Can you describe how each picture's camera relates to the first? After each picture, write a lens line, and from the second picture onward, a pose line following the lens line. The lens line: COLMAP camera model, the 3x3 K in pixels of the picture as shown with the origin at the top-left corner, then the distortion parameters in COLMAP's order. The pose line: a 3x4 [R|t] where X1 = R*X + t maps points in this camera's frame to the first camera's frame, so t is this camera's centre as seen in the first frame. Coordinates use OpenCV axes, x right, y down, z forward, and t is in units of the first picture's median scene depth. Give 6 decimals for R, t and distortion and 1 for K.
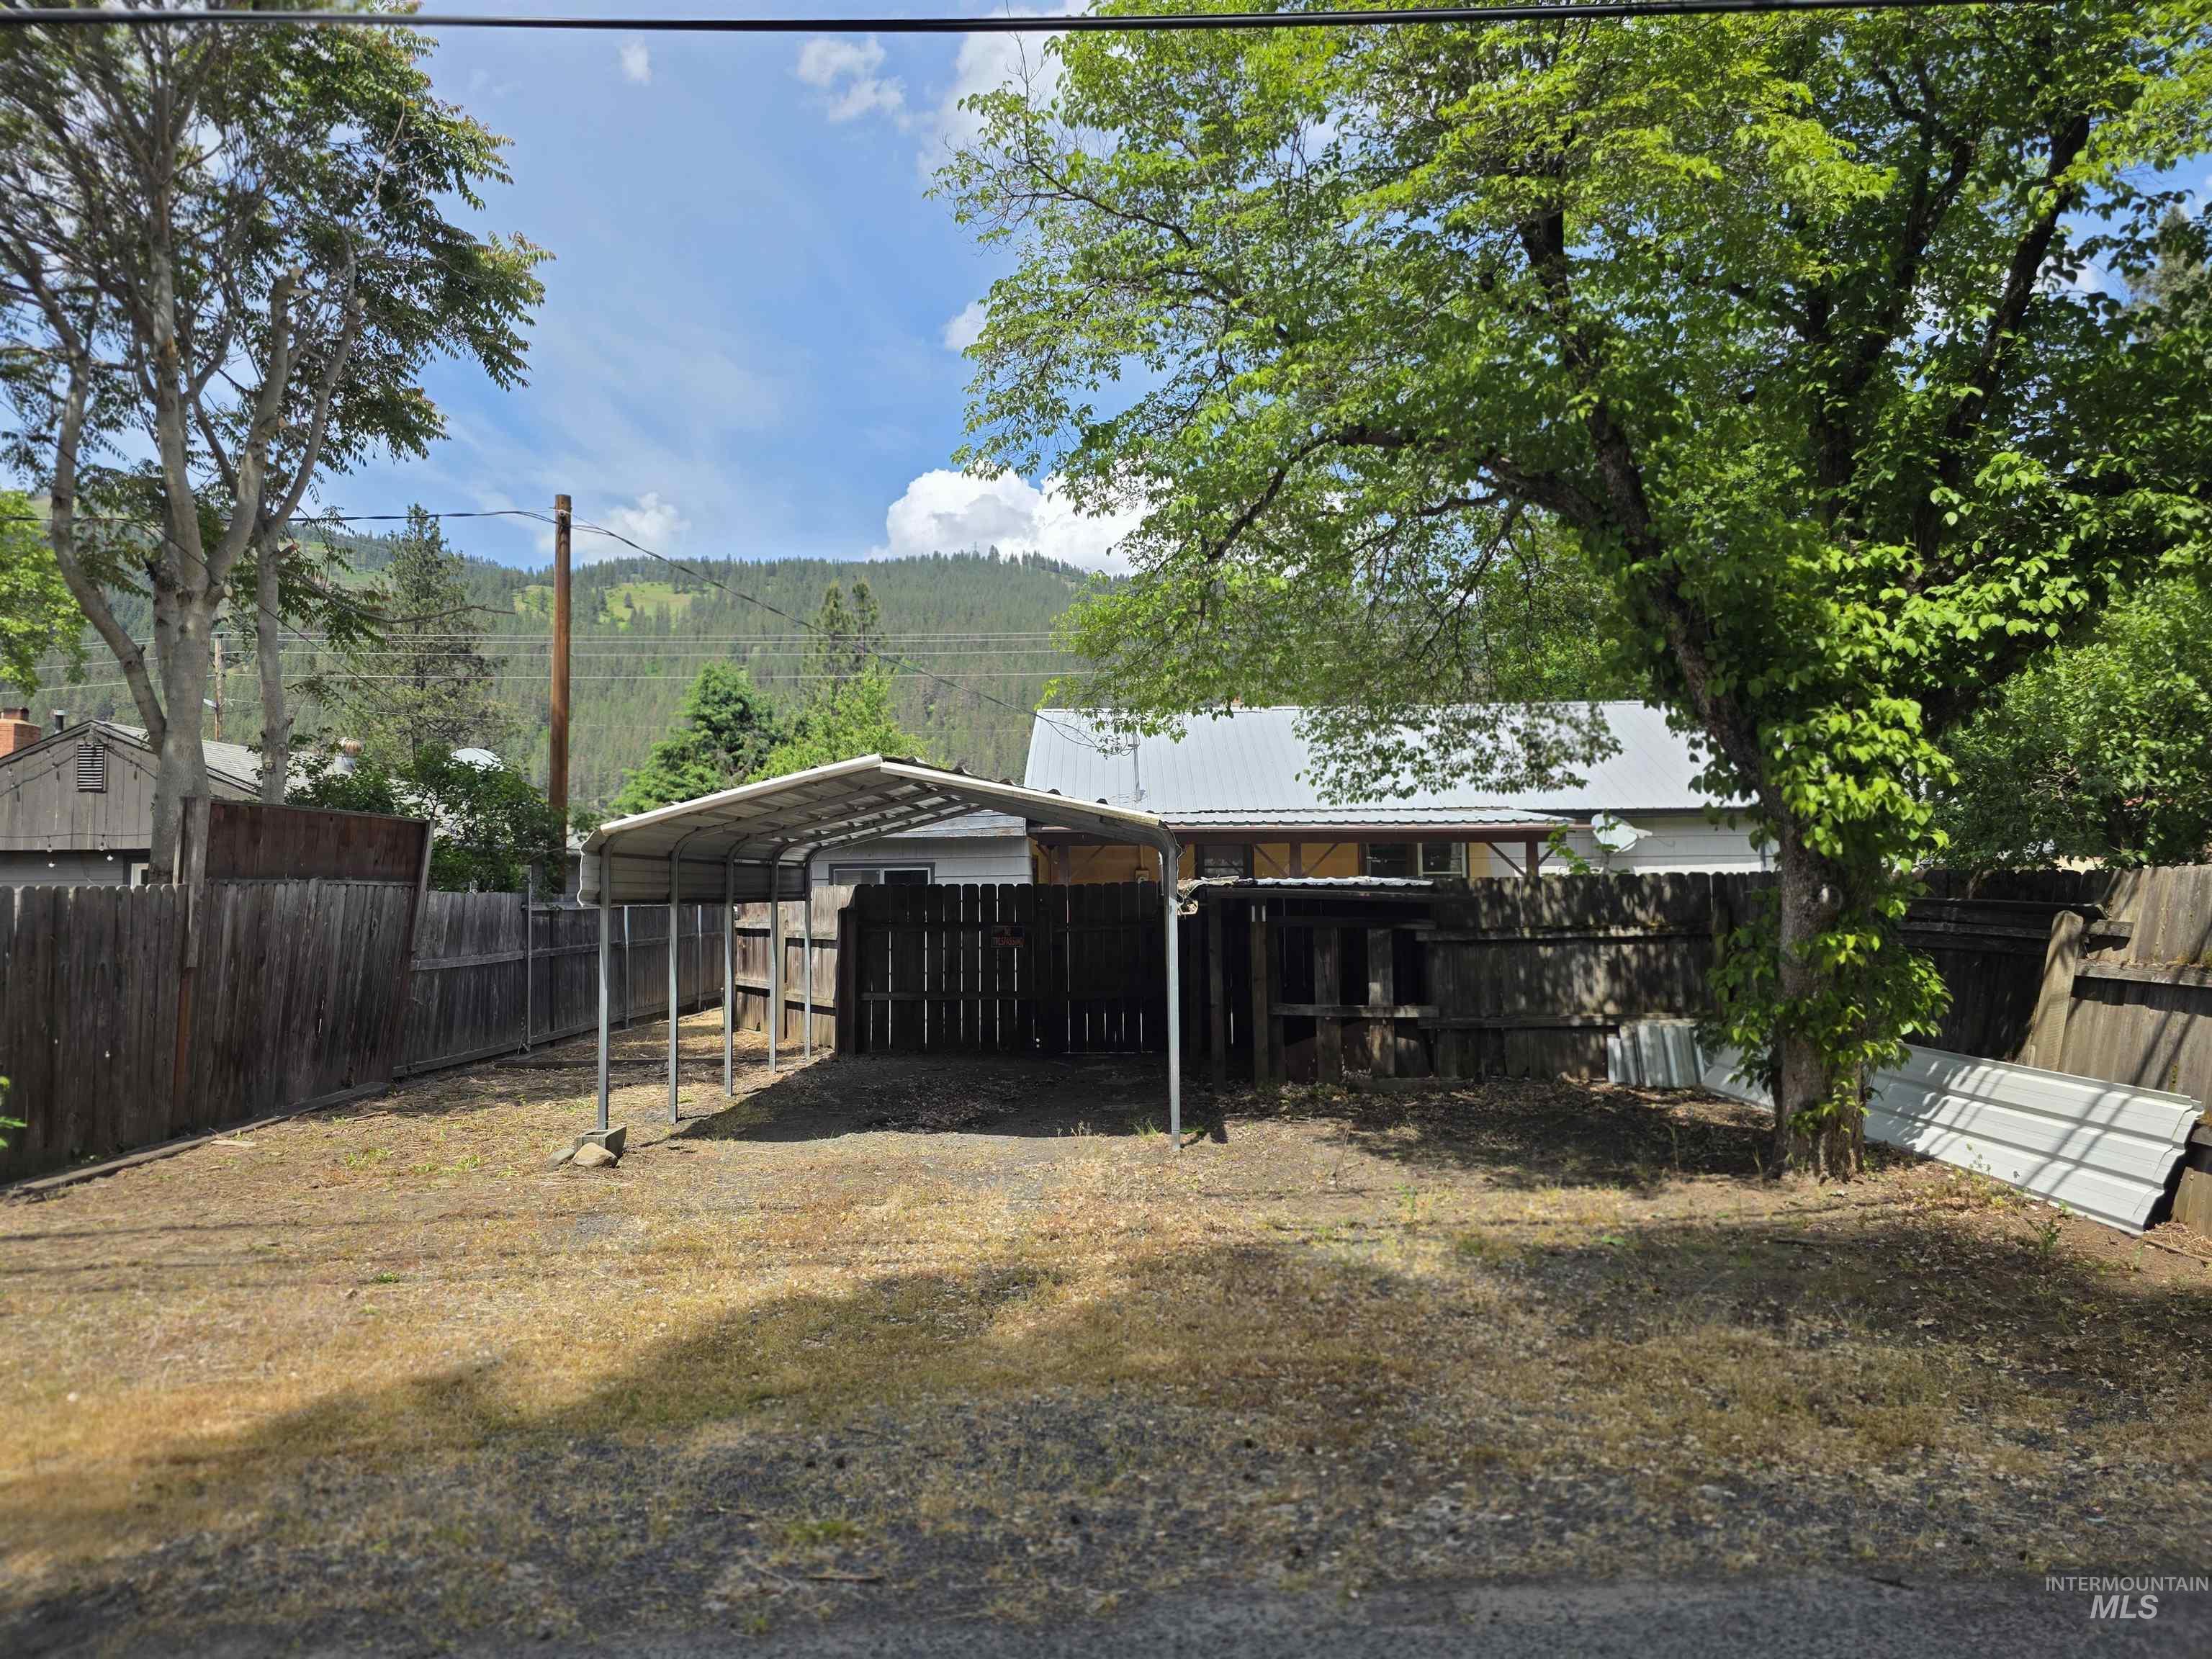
lens RADIAL K [[1501.5, 0, 1103.1], [0, 1501.5, 805.4], [0, 0, 1]] dist [0.077048, -0.081772]
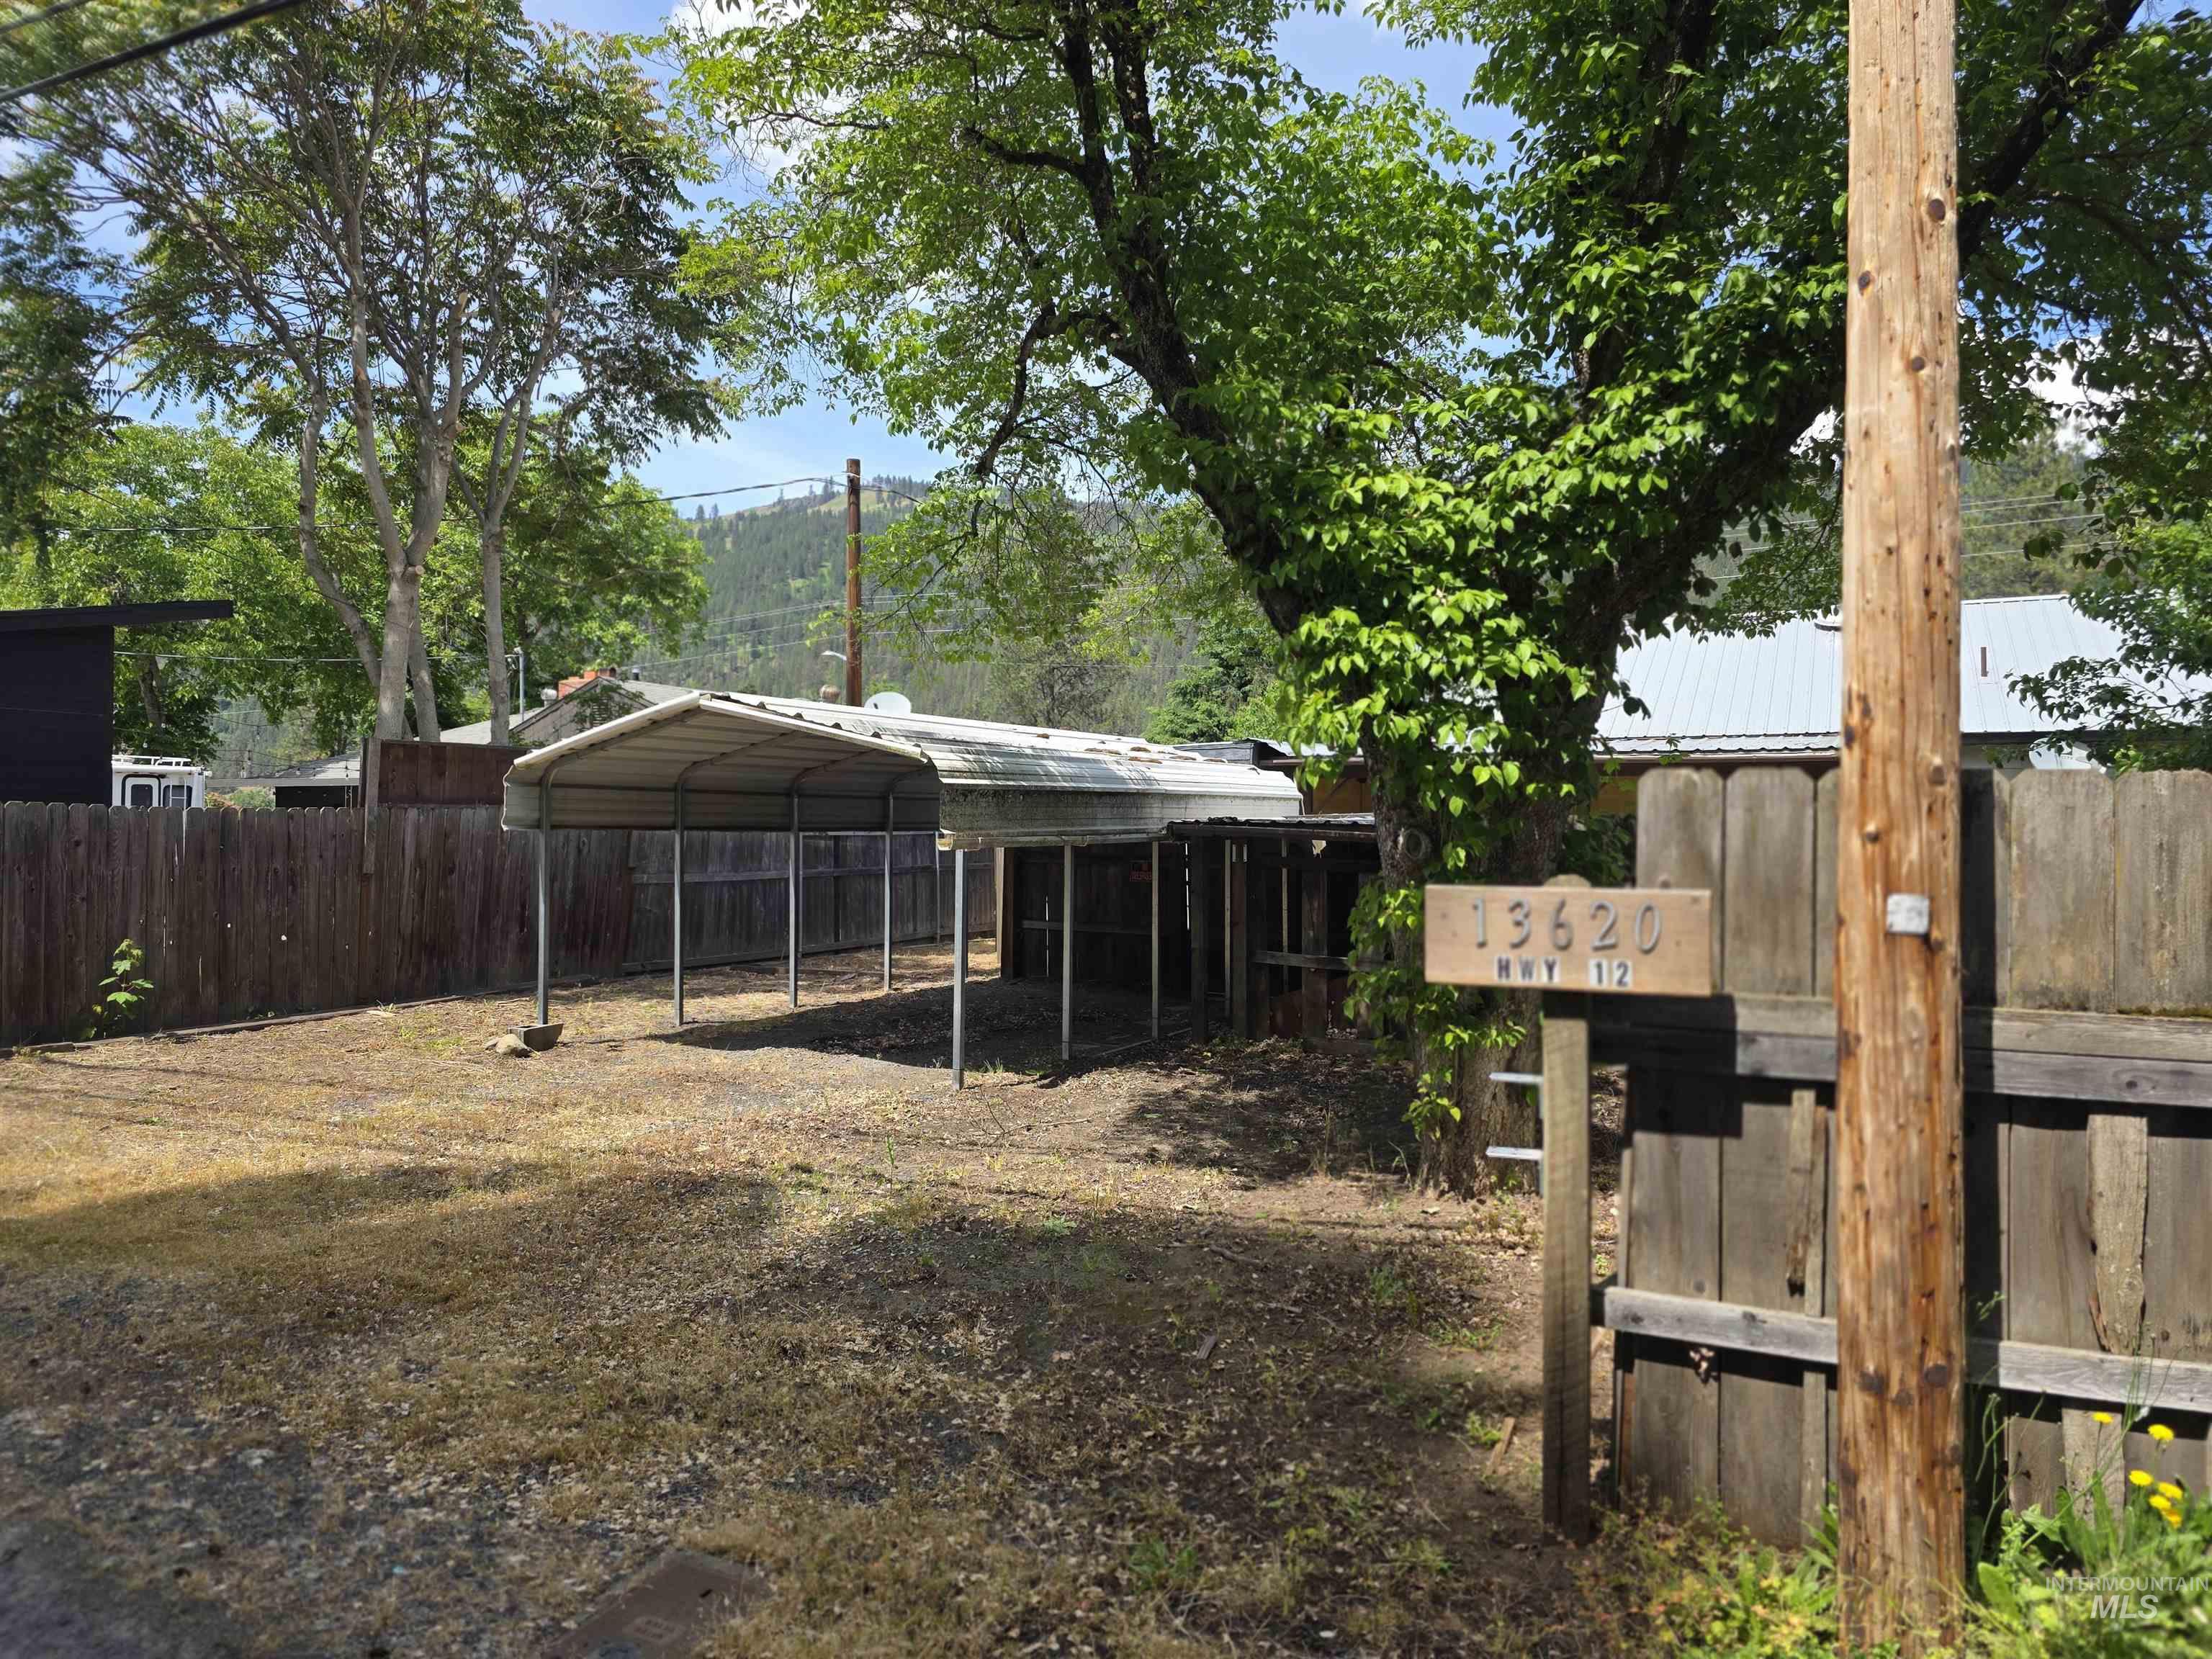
lens RADIAL K [[1501.5, 0, 1103.1], [0, 1501.5, 805.4], [0, 0, 1]] dist [0.077048, -0.081772]
pose [[0.888340, 0.009411, -0.459090, 0.582201], [0.010864, 0.999079, 0.041502, 0.004938], [0.459058, -0.041856, 0.887420, 0.185926]]
